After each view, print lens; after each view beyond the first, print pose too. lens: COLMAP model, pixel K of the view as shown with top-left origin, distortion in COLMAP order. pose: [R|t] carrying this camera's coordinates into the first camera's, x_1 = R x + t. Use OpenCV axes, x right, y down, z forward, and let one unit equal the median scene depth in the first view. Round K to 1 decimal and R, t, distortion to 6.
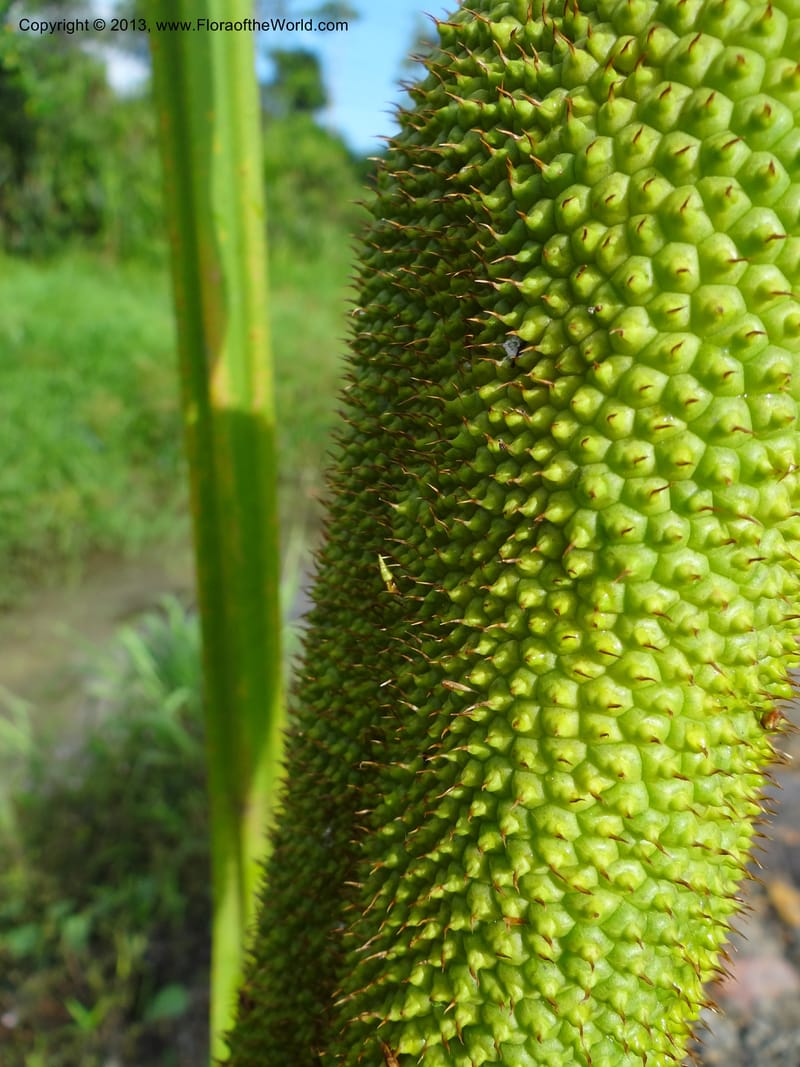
lens RADIAL K [[821.4, 0, 397.5], [0, 821.4, 534.0], [0, 0, 1]] dist [-0.007990, -0.012258]
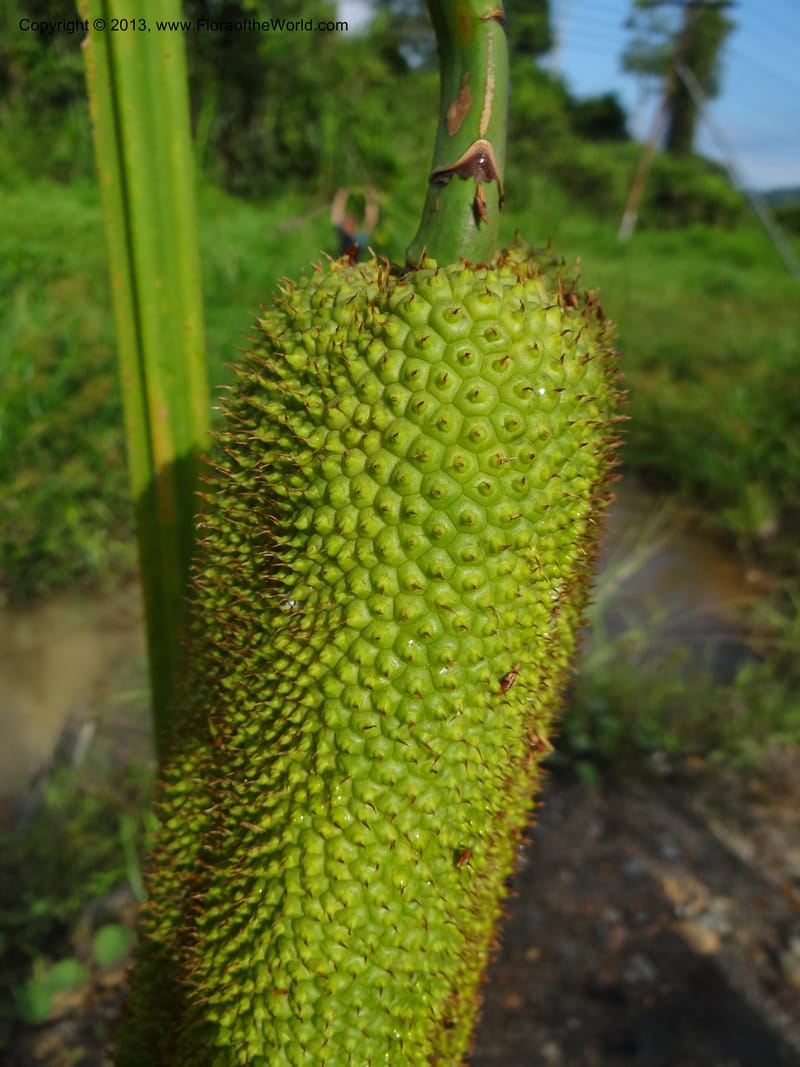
lens RADIAL K [[824.7, 0, 404.5], [0, 824.7, 535.0], [0, 0, 1]] dist [-0.005865, -0.012187]
pose [[0.998213, 0.028825, 0.052341, 0.274906], [-0.032069, 0.997546, 0.062240, -0.463053], [-0.050418, -0.063807, 0.996688, -0.445201]]
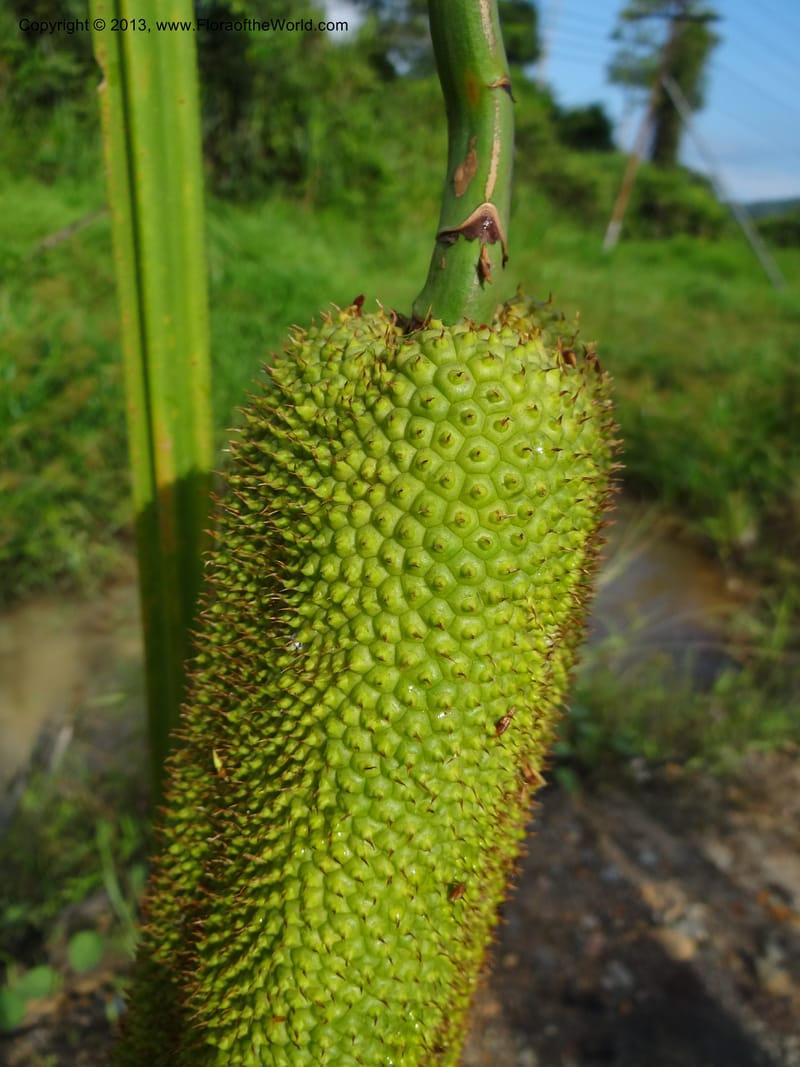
lens RADIAL K [[824.7, 0, 404.5], [0, 824.7, 535.0], [0, 0, 1]] dist [-0.005865, -0.012187]
pose [[0.997226, 0.047862, 0.057002, 0.256419], [-0.050919, 0.997272, 0.053441, -0.541245], [-0.054289, -0.056195, 0.996943, -0.504401]]
